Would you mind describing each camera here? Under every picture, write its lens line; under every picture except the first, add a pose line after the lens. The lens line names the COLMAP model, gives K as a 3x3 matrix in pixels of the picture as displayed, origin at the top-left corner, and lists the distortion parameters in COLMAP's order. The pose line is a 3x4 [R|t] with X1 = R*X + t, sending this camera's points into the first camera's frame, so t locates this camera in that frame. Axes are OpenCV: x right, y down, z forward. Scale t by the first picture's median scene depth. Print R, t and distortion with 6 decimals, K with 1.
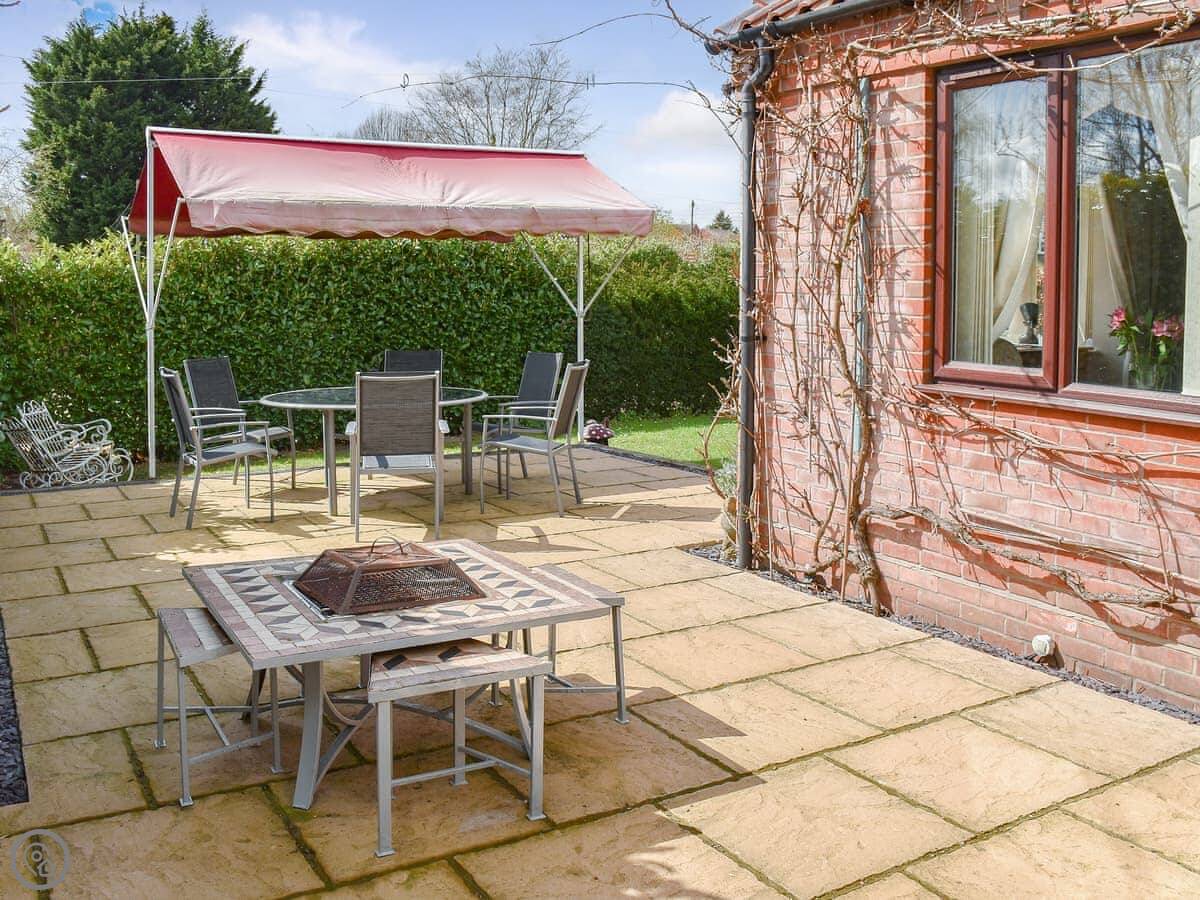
lens RADIAL K [[1201.7, 0, 600.0], [0, 1201.7, 450.0], [0, 0, 1]] dist [-0.178157, 0.350973]
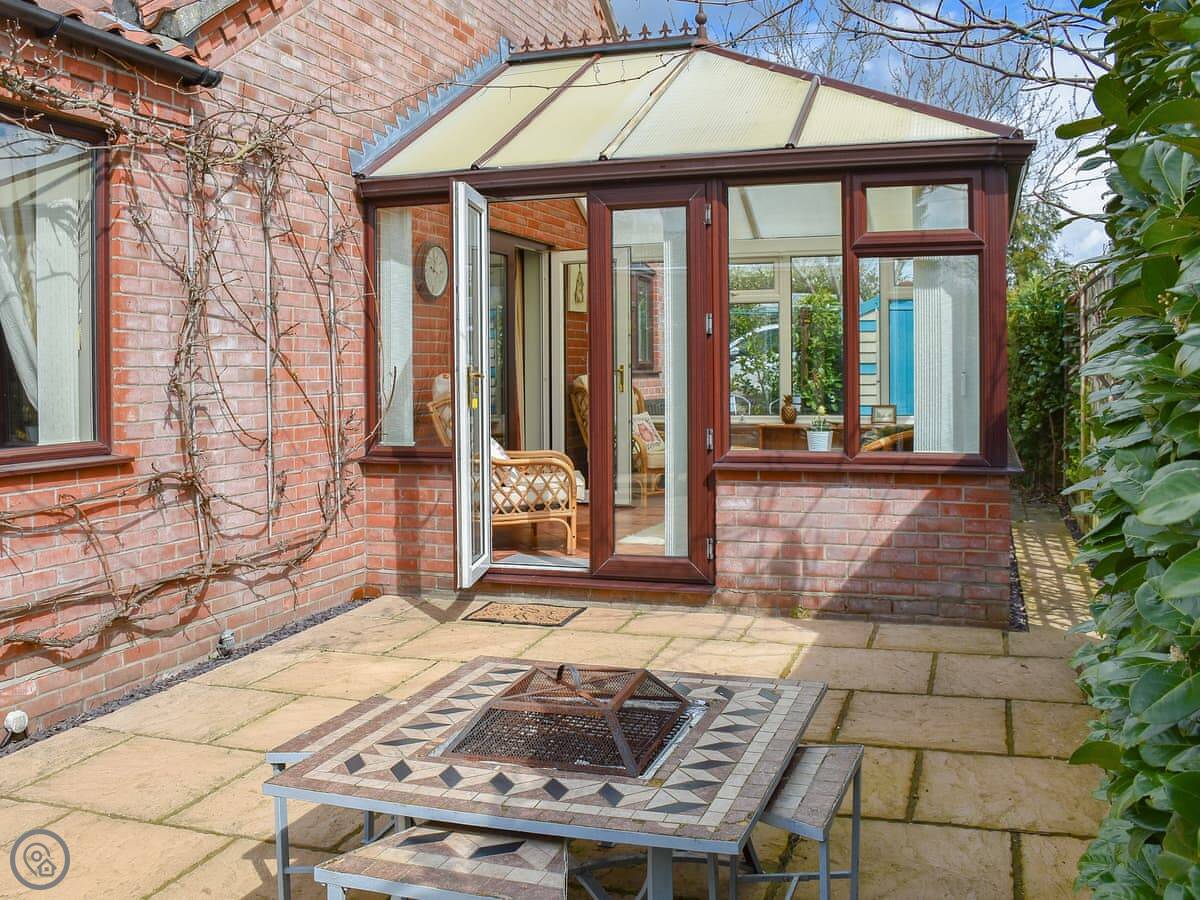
lens RADIAL K [[1201.7, 0, 600.0], [0, 1201.7, 450.0], [0, 0, 1]] dist [-0.178157, 0.350973]
pose [[-0.680301, -0.040347, 0.731822, -0.671421], [0.118119, 0.979396, 0.163800, -0.160581], [-0.723352, 0.197876, -0.661518, 1.309498]]
